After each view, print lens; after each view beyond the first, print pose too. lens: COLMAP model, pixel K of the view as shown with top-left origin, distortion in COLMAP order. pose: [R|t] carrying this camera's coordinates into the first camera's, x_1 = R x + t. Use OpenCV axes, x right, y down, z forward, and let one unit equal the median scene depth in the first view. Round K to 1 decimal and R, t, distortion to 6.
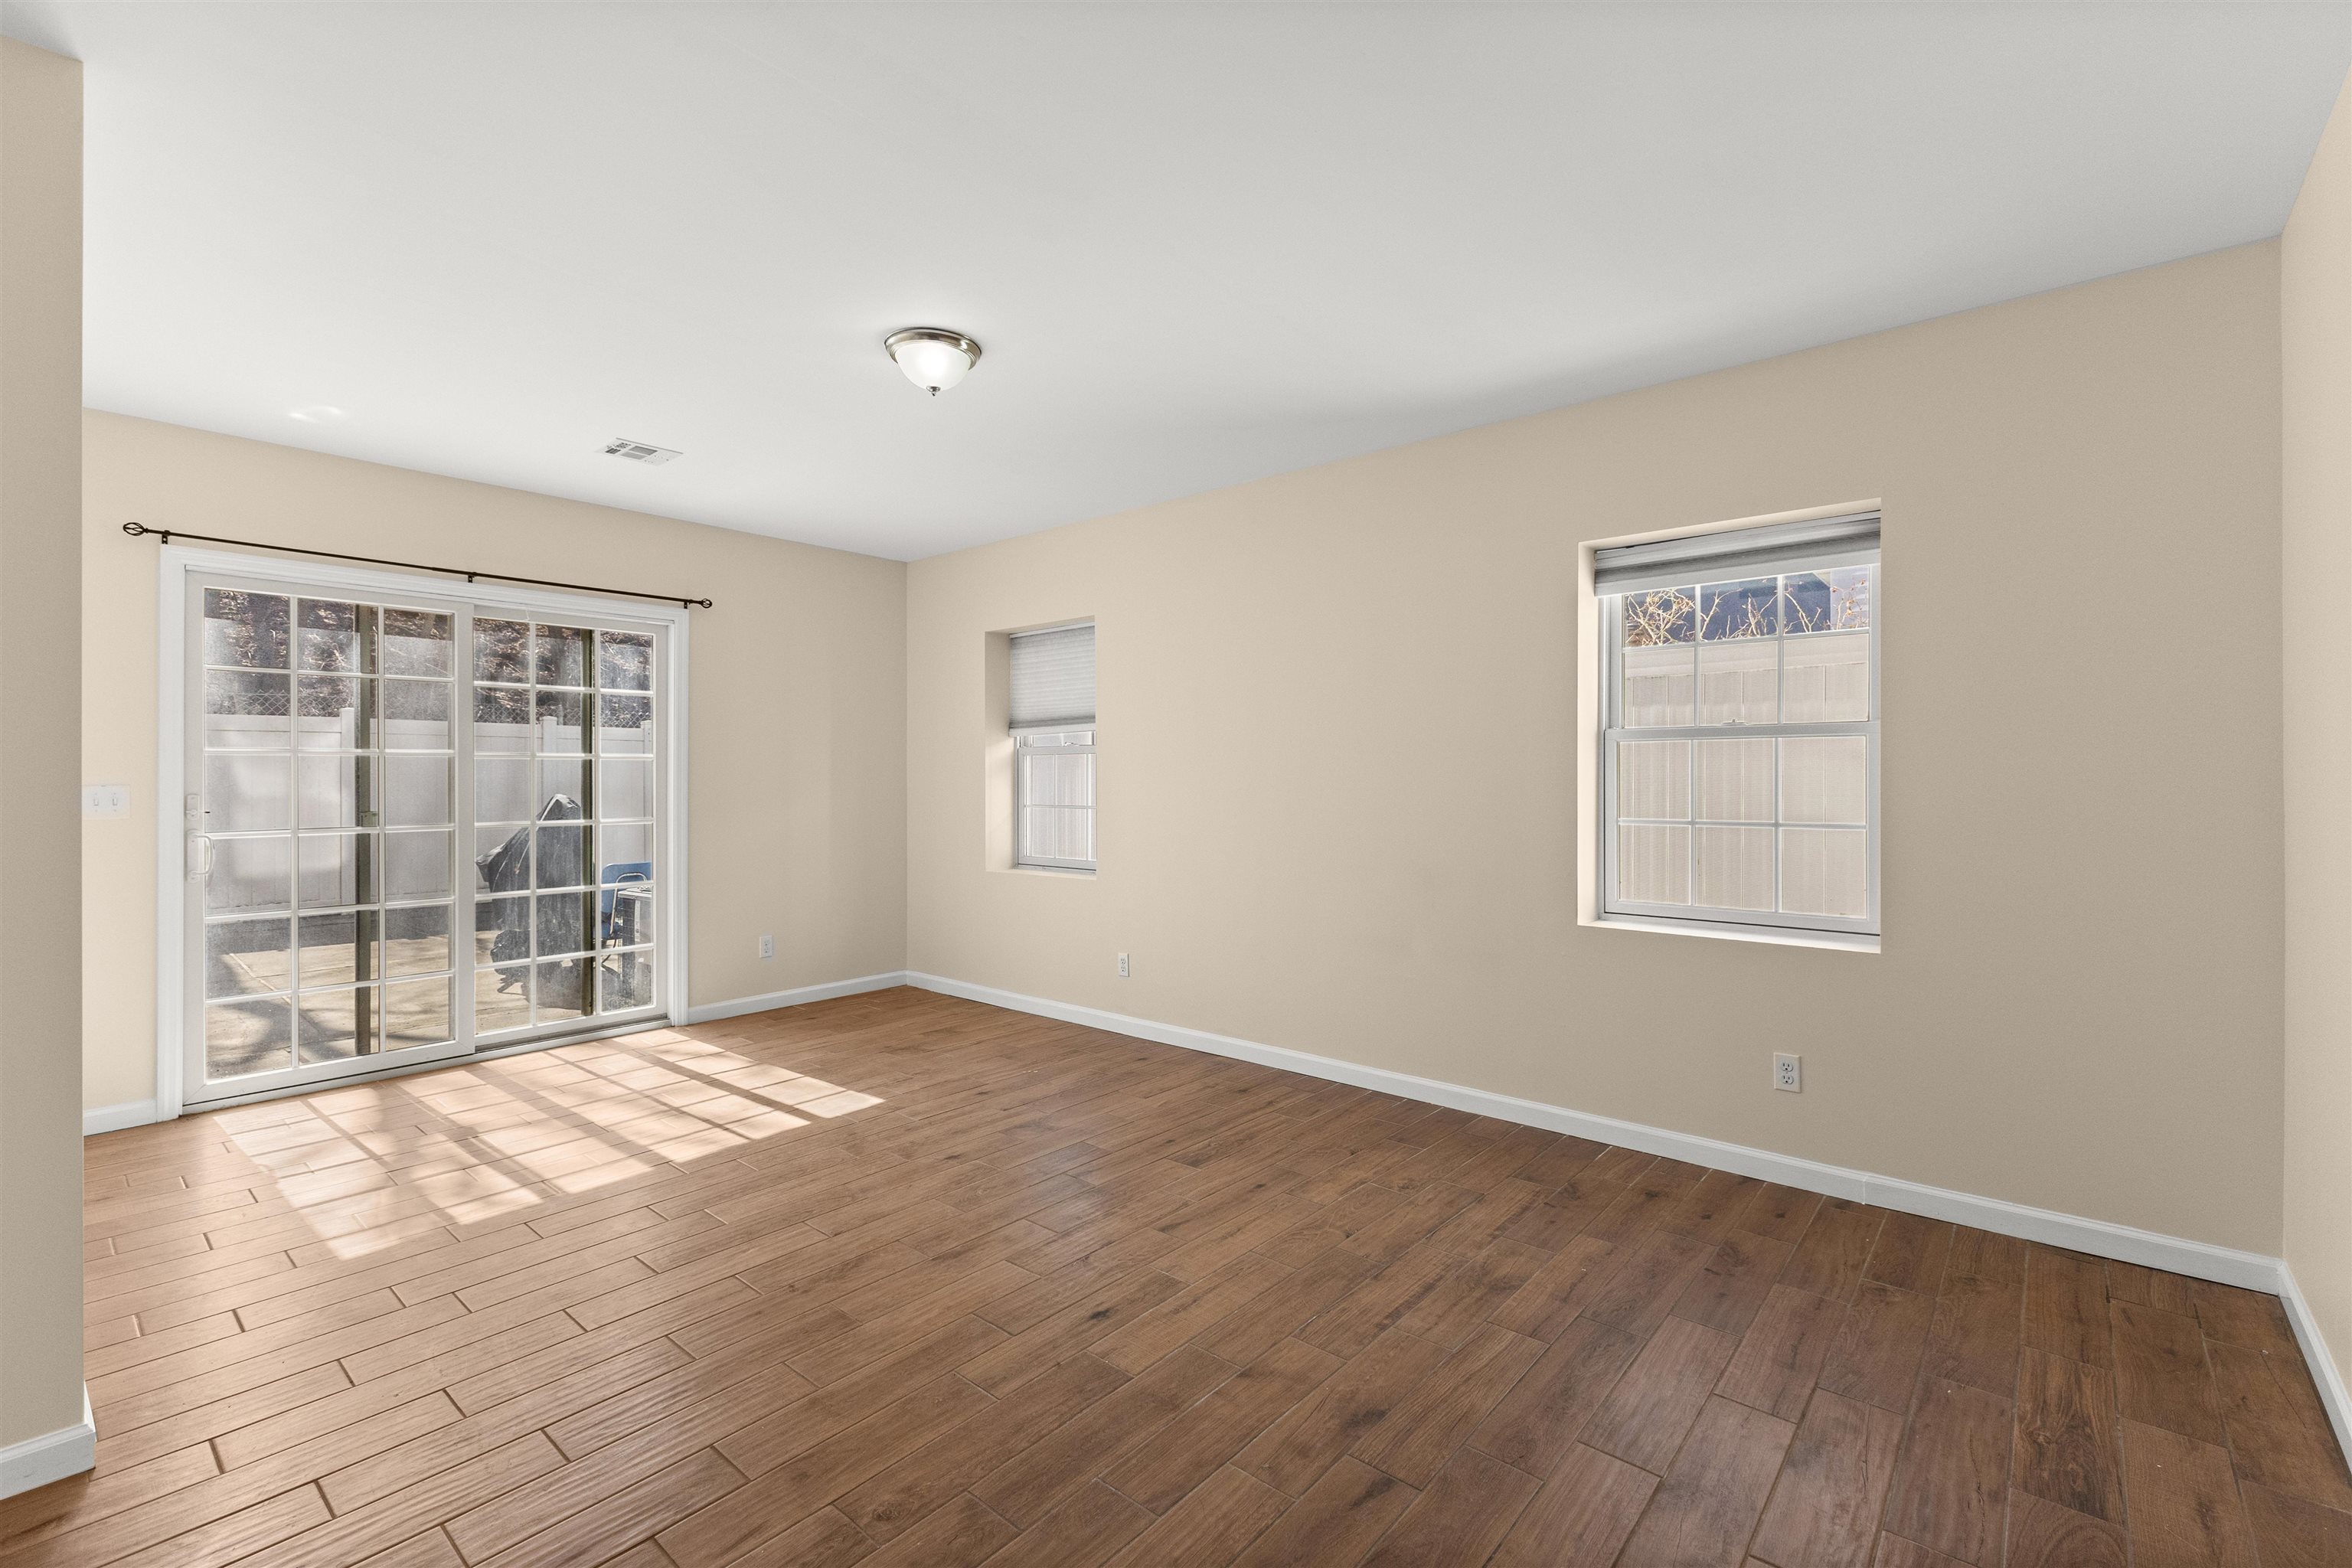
lens RADIAL K [[1031.8, 0, 1186.7], [0, 1031.8, 771.8], [0, 0, 1]] dist [0.012066, 0.000644]
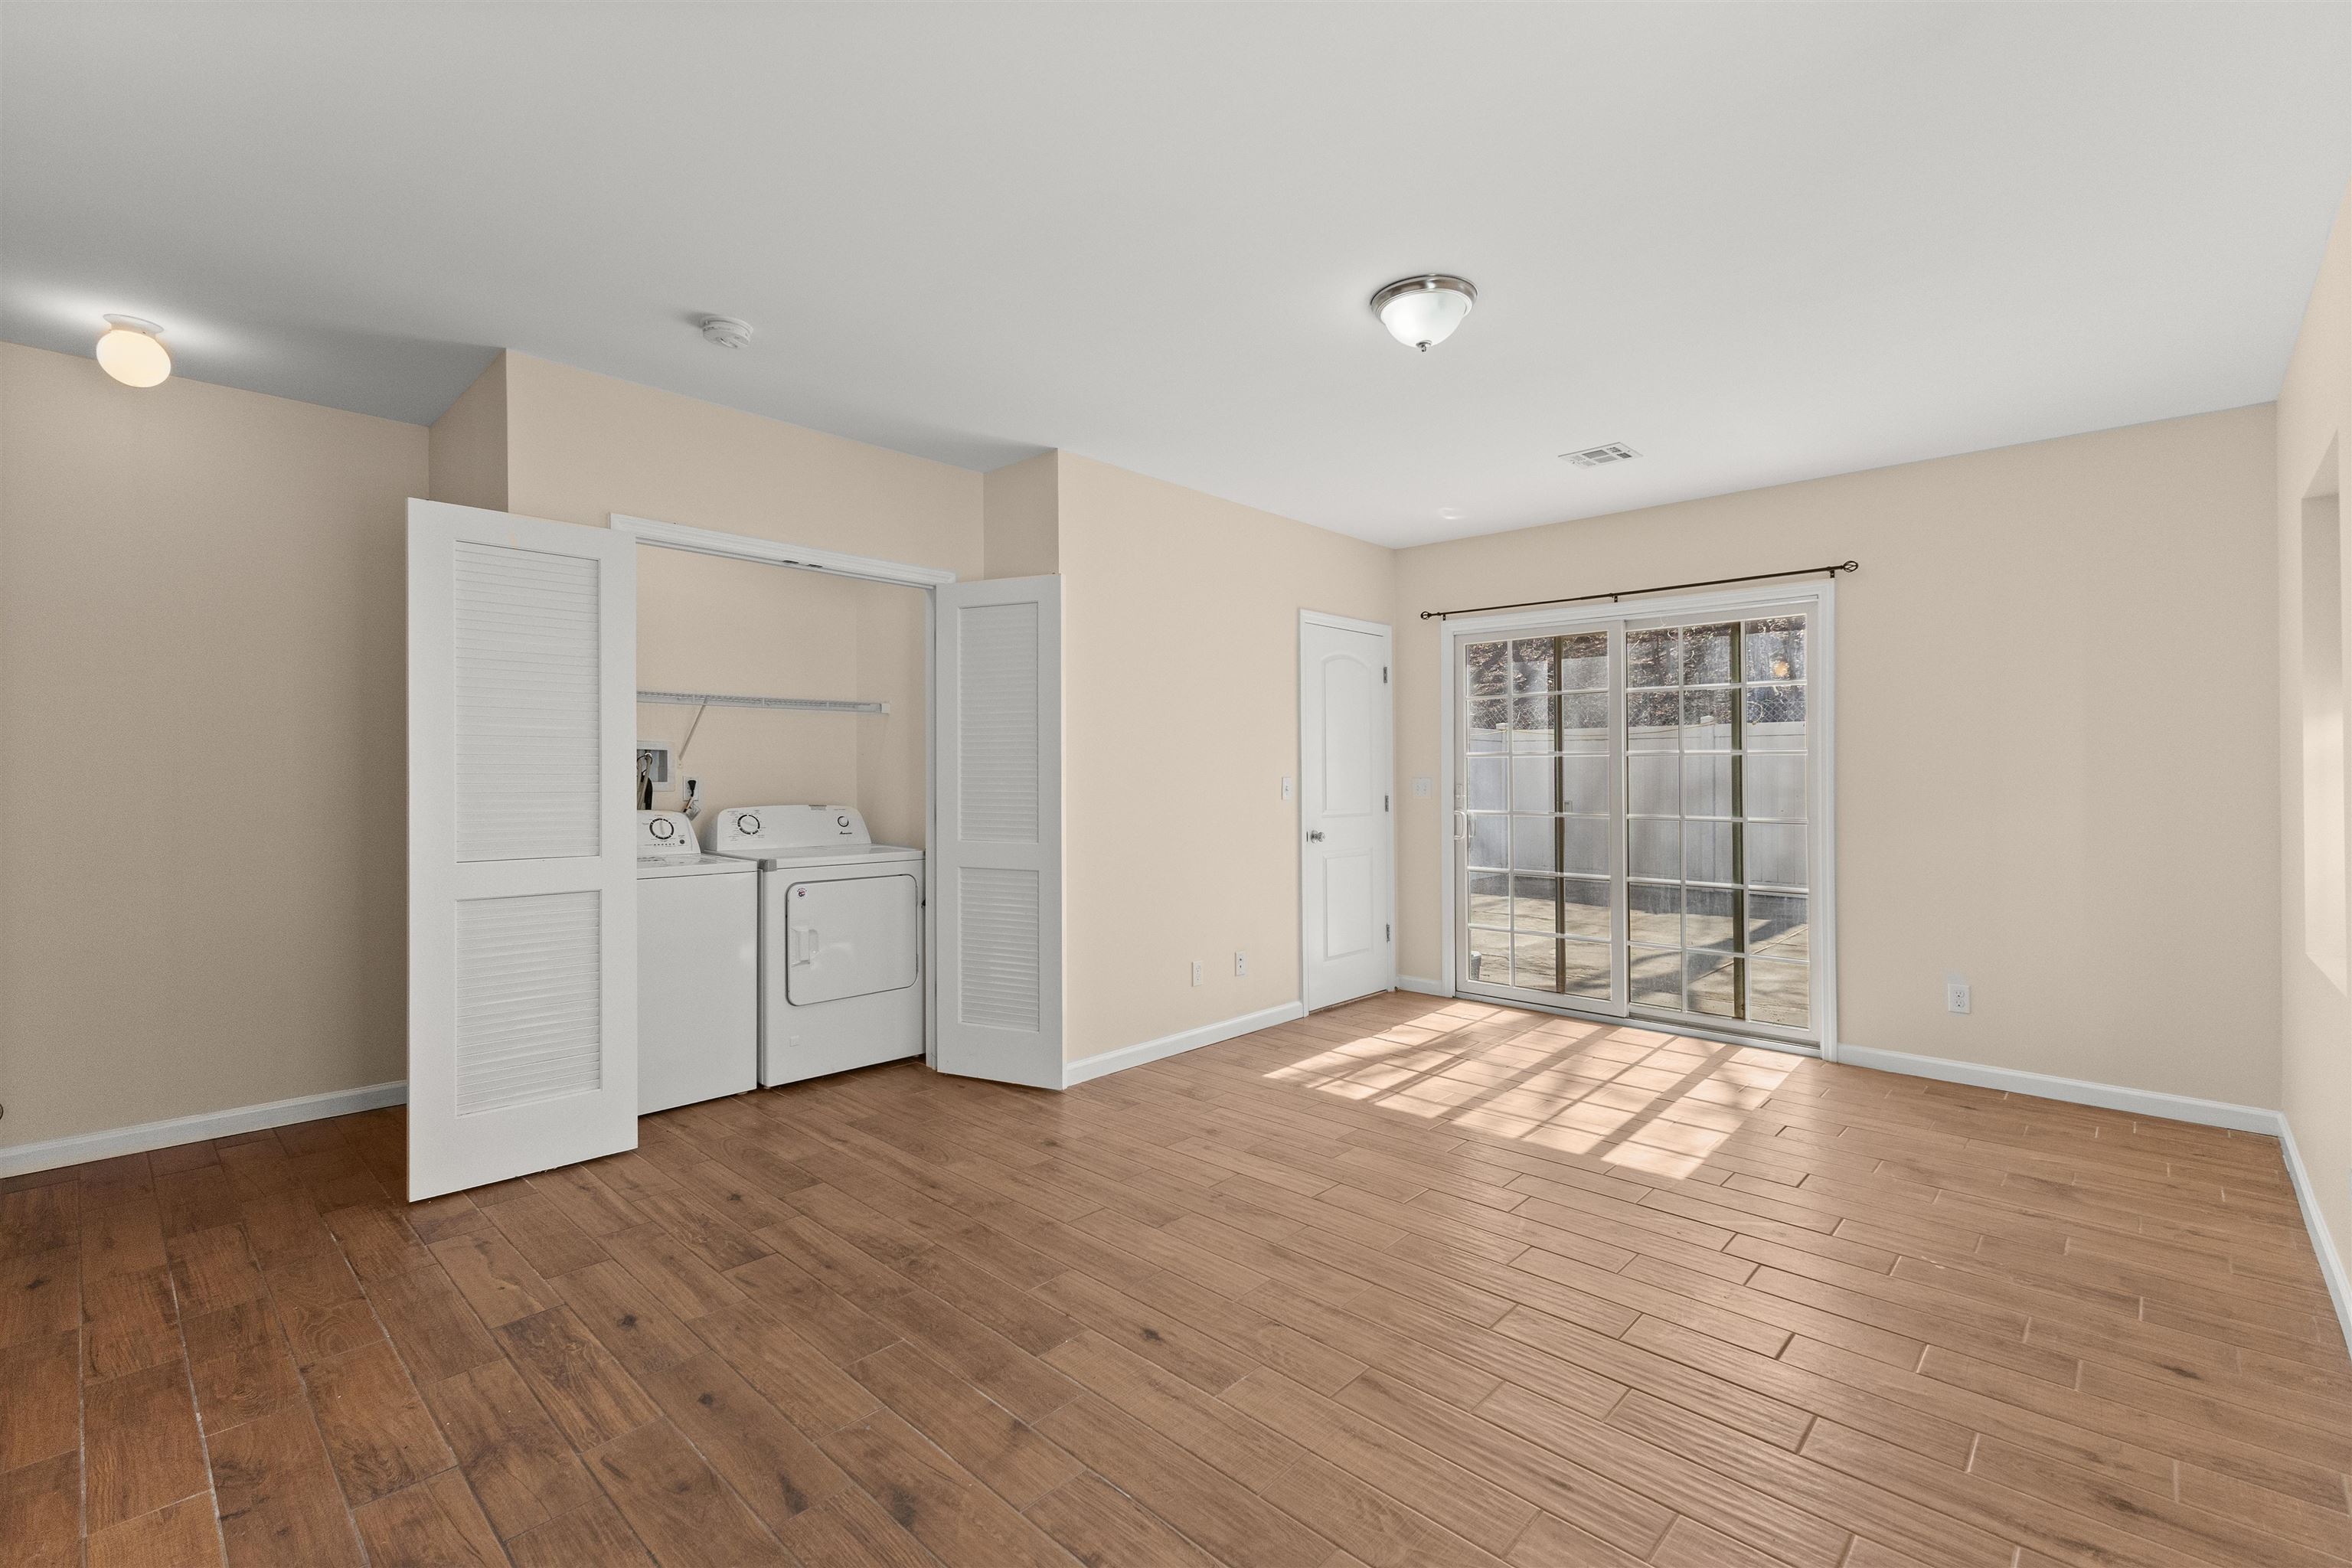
lens RADIAL K [[1022.1, 0, 1170.4], [0, 1022.1, 782.3], [0, 0, 1]] dist [0.006653, -0.000823]
pose [[-0.056611, 0.009242, -0.998354, 0.504734], [0.001811, 0.999956, 0.009154, 0.003858], [0.998395, -0.001290, -0.056626, 0.634020]]
